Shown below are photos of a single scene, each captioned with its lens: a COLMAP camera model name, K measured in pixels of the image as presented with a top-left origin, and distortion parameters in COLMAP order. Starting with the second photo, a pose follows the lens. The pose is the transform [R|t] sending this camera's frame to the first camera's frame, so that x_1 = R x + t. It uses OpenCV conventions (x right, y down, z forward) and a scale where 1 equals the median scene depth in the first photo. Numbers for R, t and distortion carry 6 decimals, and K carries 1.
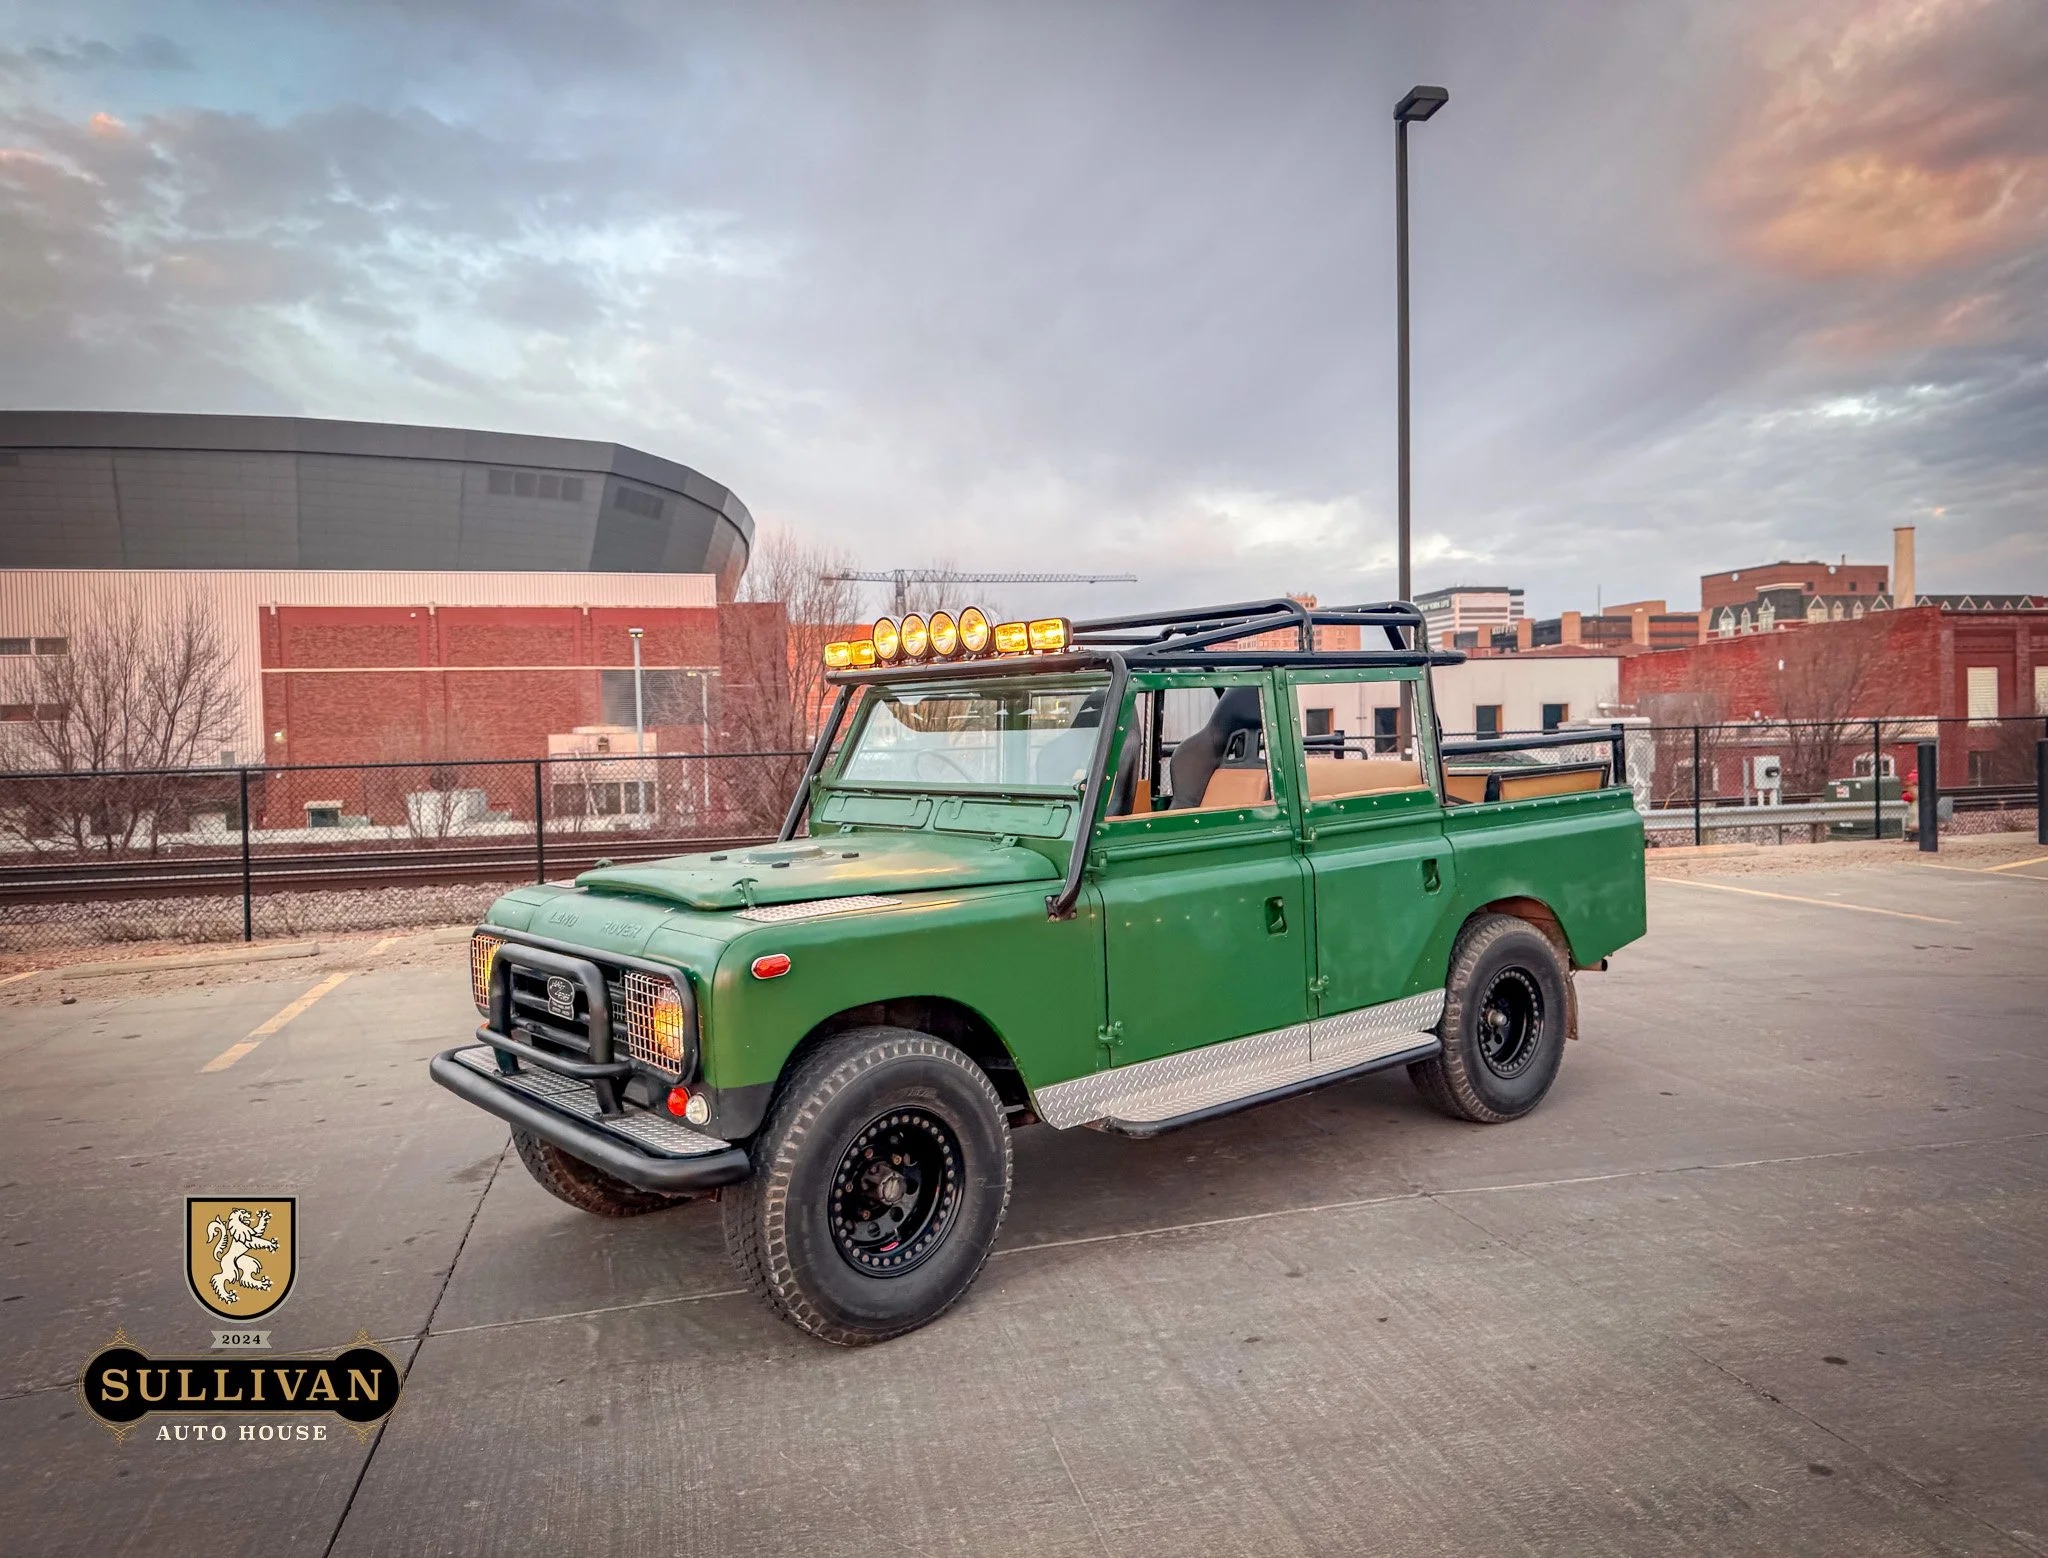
lens RADIAL K [[1538.3, 0, 1112.8], [0, 1538.3, 706.9], [0, 0, 1]] dist [0.035132, -0.055952]
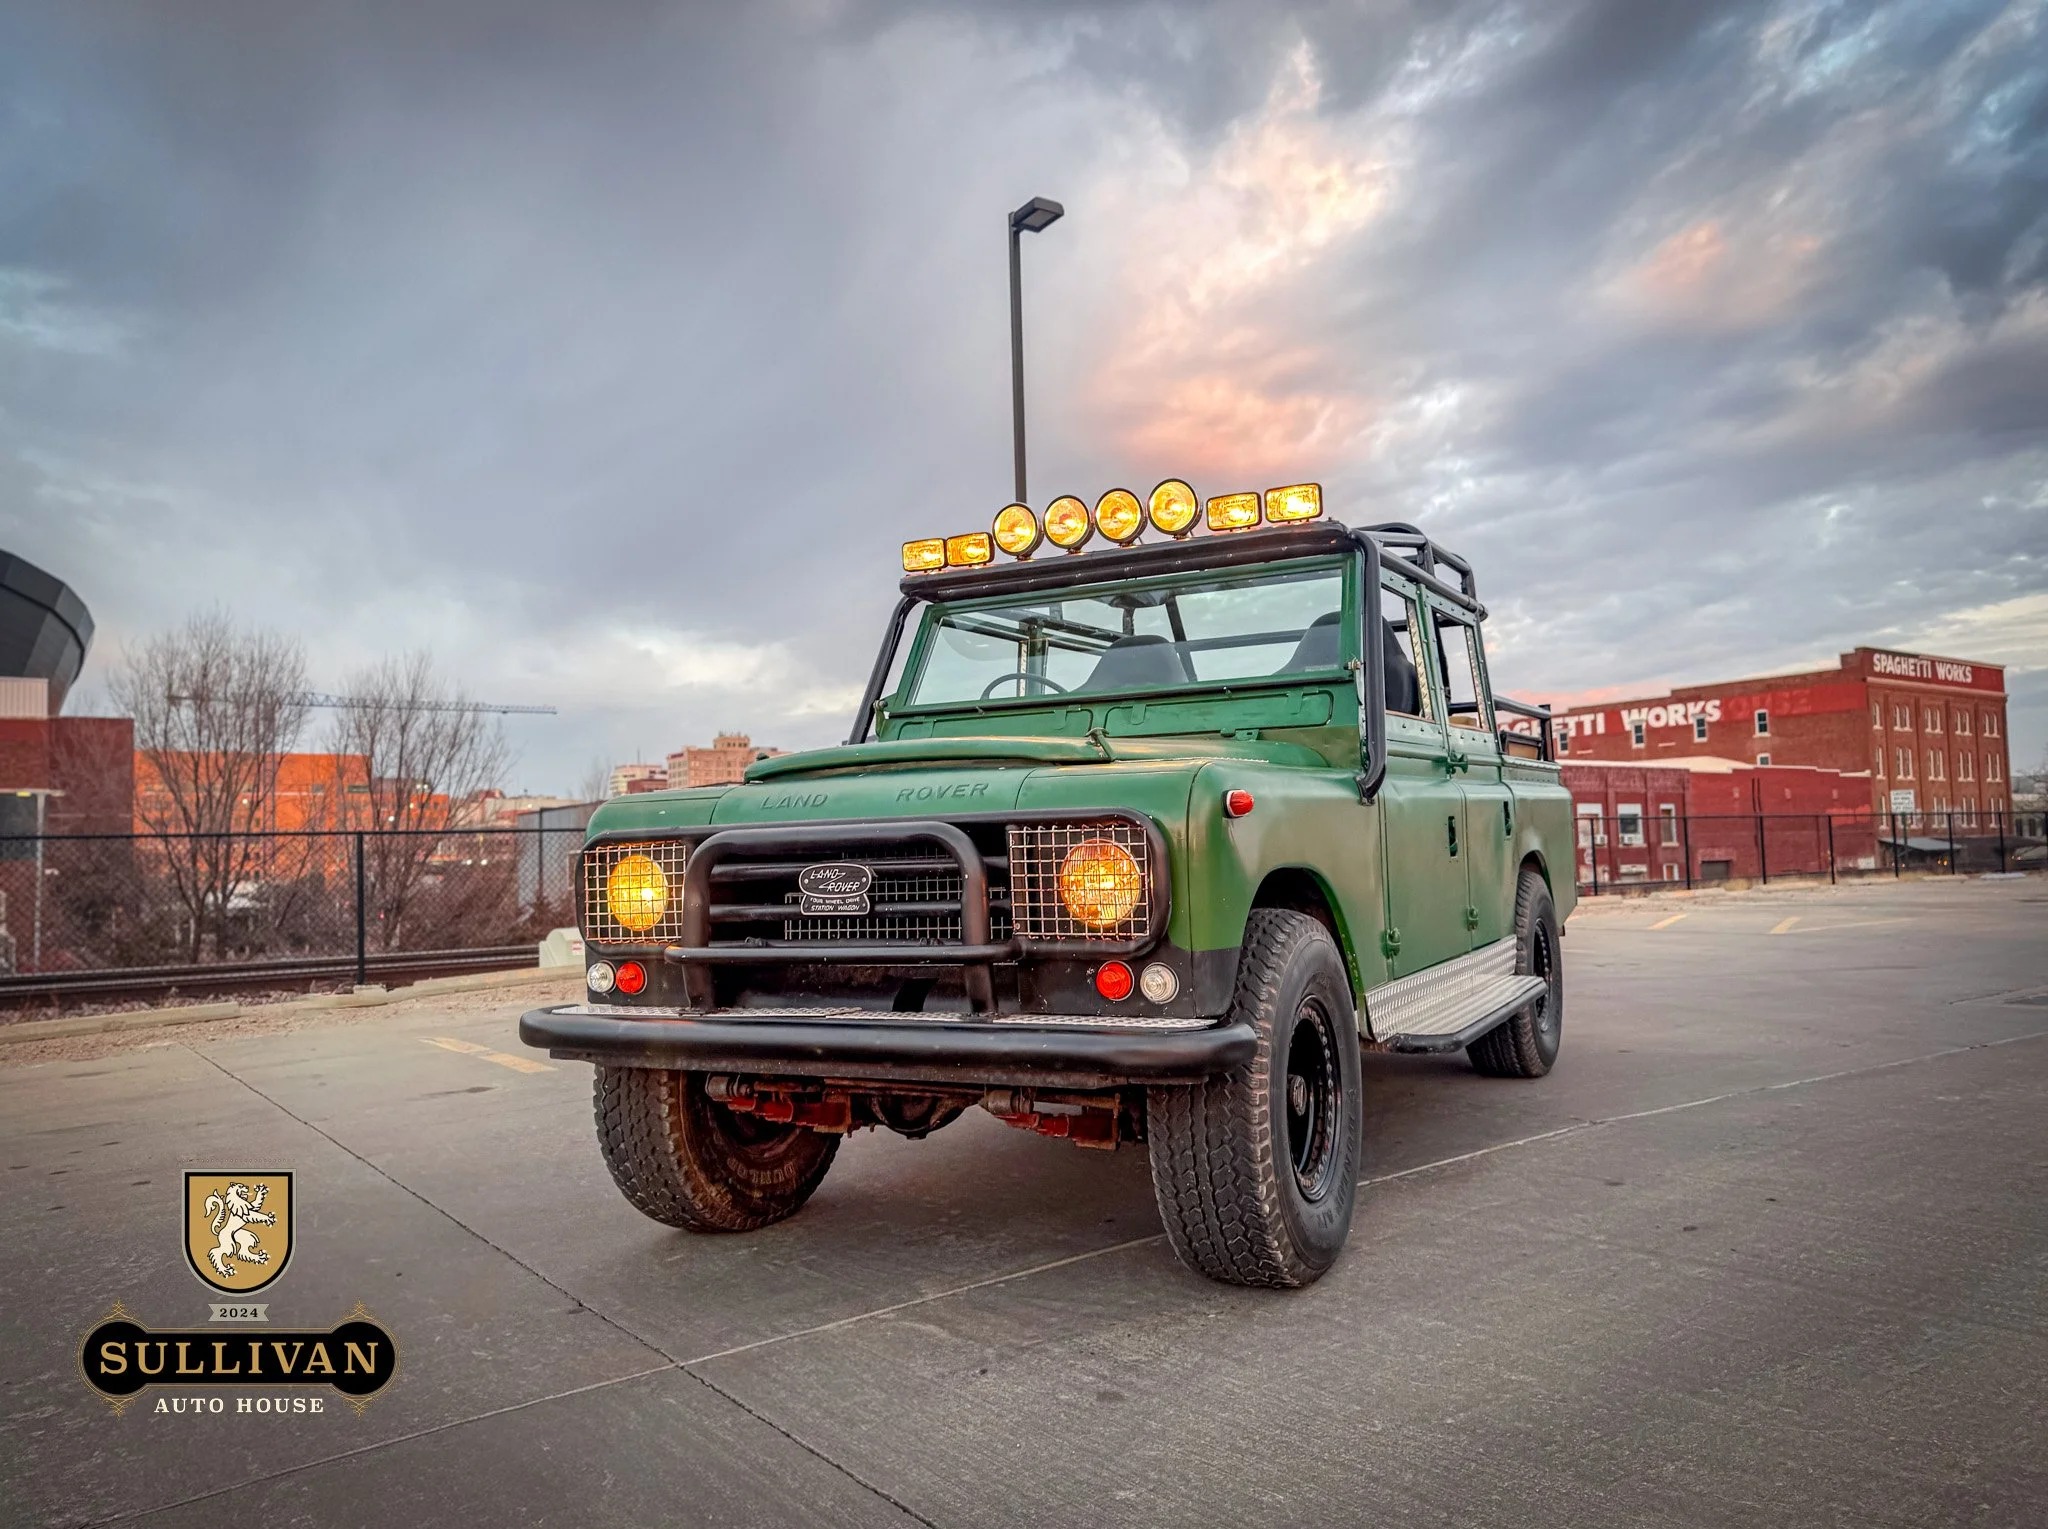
lens RADIAL K [[1506.8, 0, 1124.2], [0, 1506.8, 722.3], [0, 0, 1]] dist [0.025652, -0.027958]
pose [[0.920056, 0.031552, 0.390515, -0.359327], [0.004579, 0.995818, -0.091247, 0.121208], [-0.391761, 0.085740, 0.916063, 0.181653]]
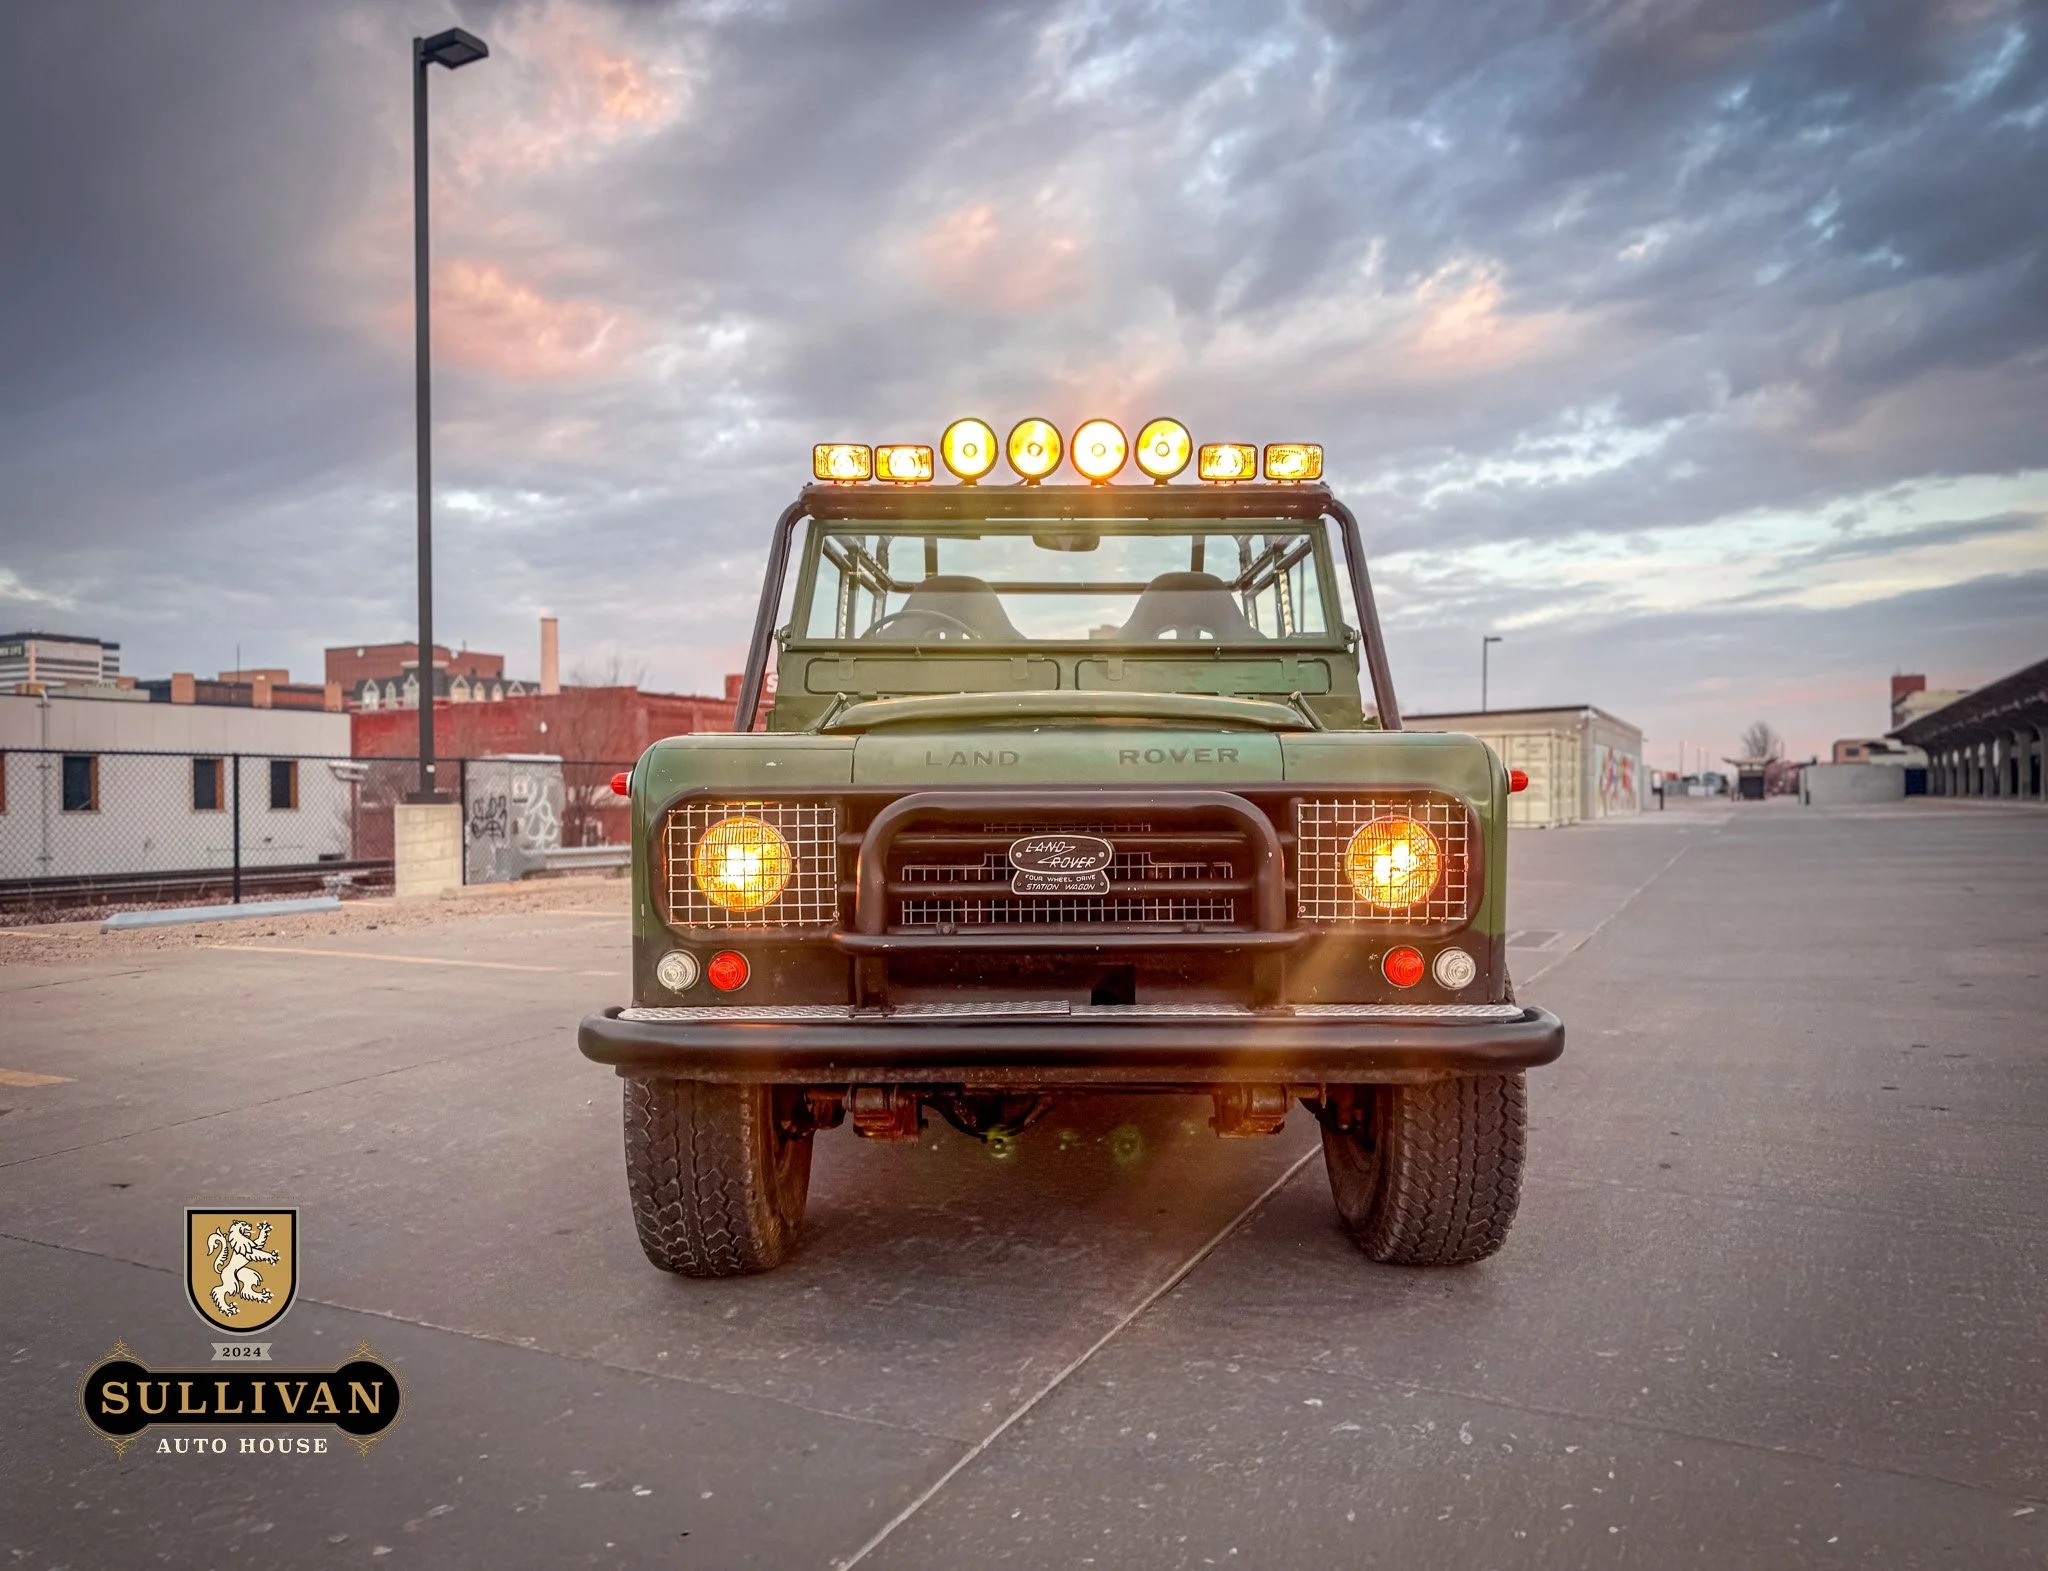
lens RADIAL K [[1506.2, 0, 1111.1], [0, 1506.2, 764.3], [0, 0, 1]] dist [0.013609, -0.023222]
pose [[0.635778, 0.034913, 0.771082, -0.575663], [-0.019070, 0.999382, -0.029526, 0.113903], [-0.771637, 0.004068, 0.636051, 0.406994]]
